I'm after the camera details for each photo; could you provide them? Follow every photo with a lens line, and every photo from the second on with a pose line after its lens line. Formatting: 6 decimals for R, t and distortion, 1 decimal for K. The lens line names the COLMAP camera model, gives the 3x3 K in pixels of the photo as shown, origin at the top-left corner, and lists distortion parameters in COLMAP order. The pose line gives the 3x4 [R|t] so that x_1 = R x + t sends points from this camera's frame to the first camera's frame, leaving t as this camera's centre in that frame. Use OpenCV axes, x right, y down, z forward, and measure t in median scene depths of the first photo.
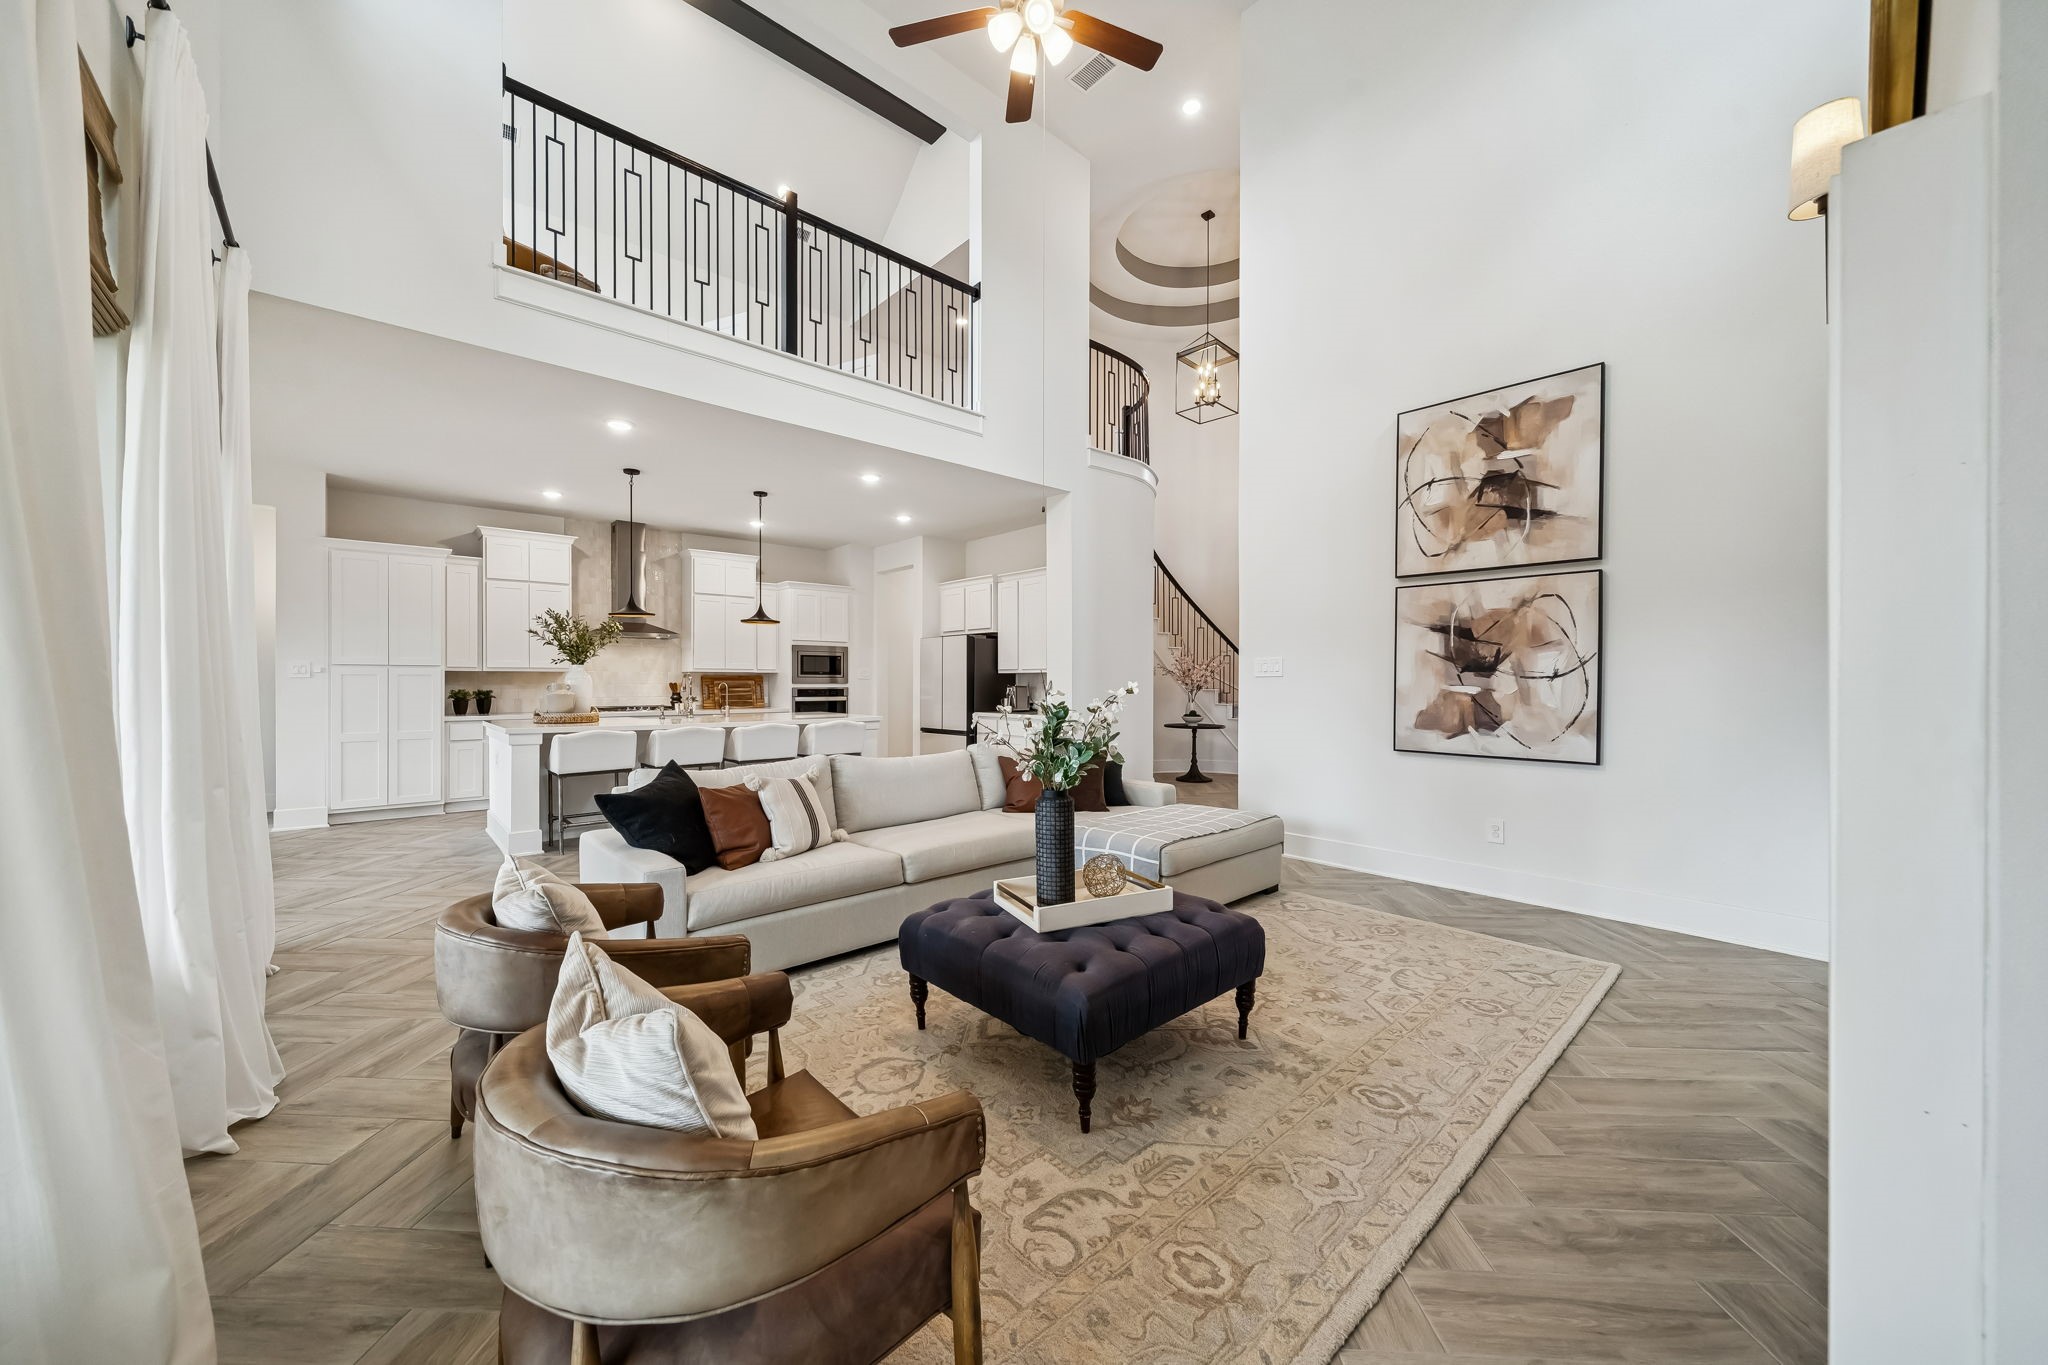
lens RADIAL K [[736.6, 0, 1024.0], [0, 736.6, 682.5], [0, 0, 1]] dist [0.000266, -0.000025]
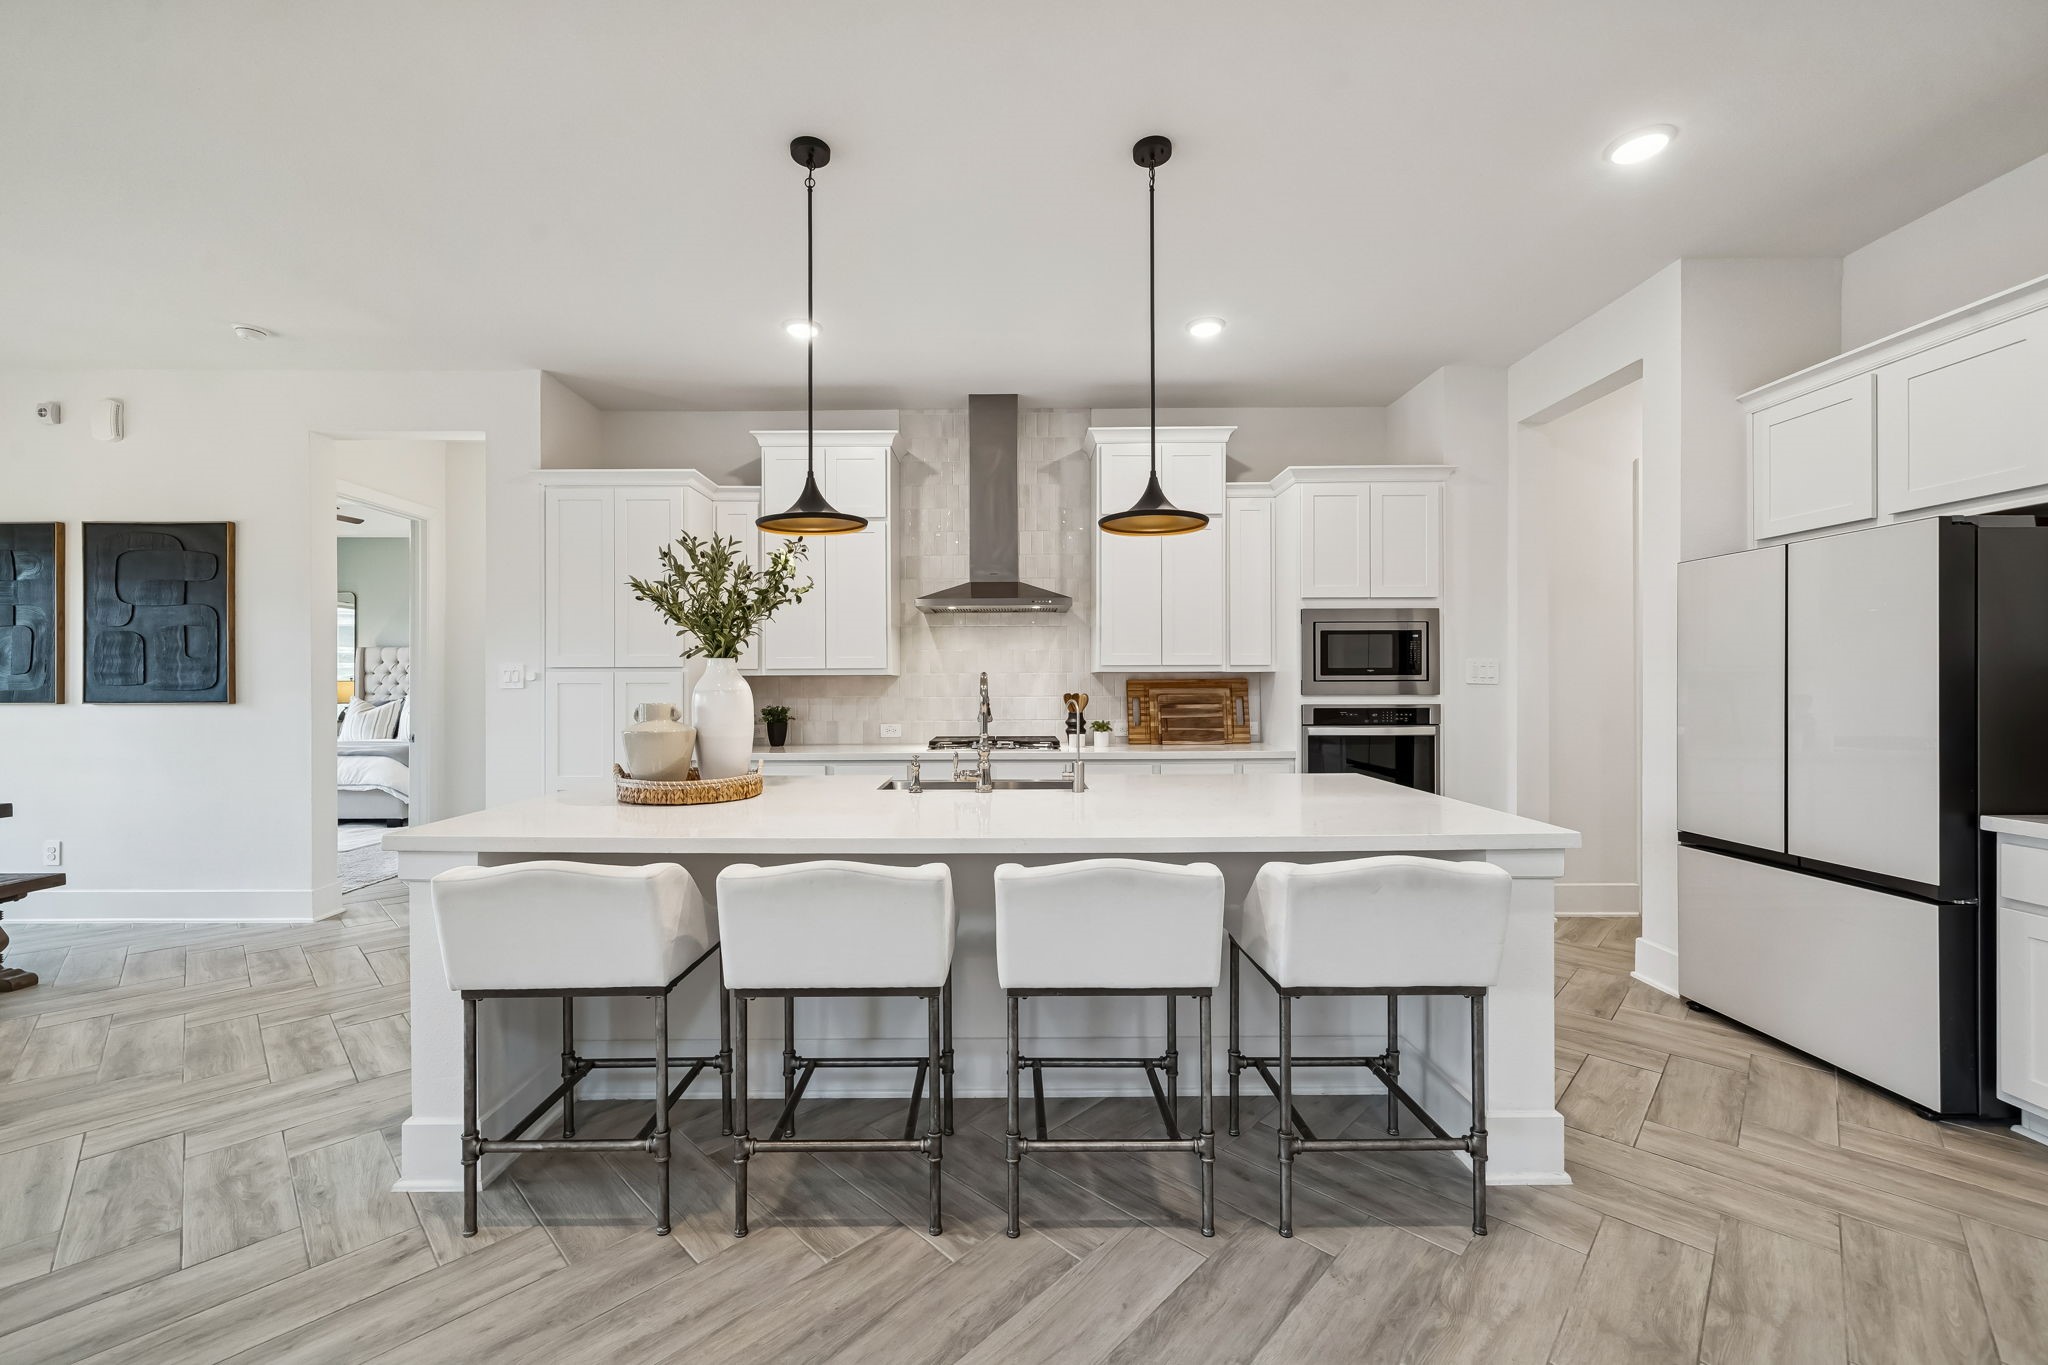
lens RADIAL K [[803.4, 0, 1008.6], [0, 803.4, 683.9], [0, 0, 1]] dist [0.000626, -0.000004]
pose [[0.747025, -0.004667, -0.664779, -0.124508], [0.004164, 0.999989, -0.002340, -0.005186], [0.664783, -0.001020, 0.747036, 0.520746]]
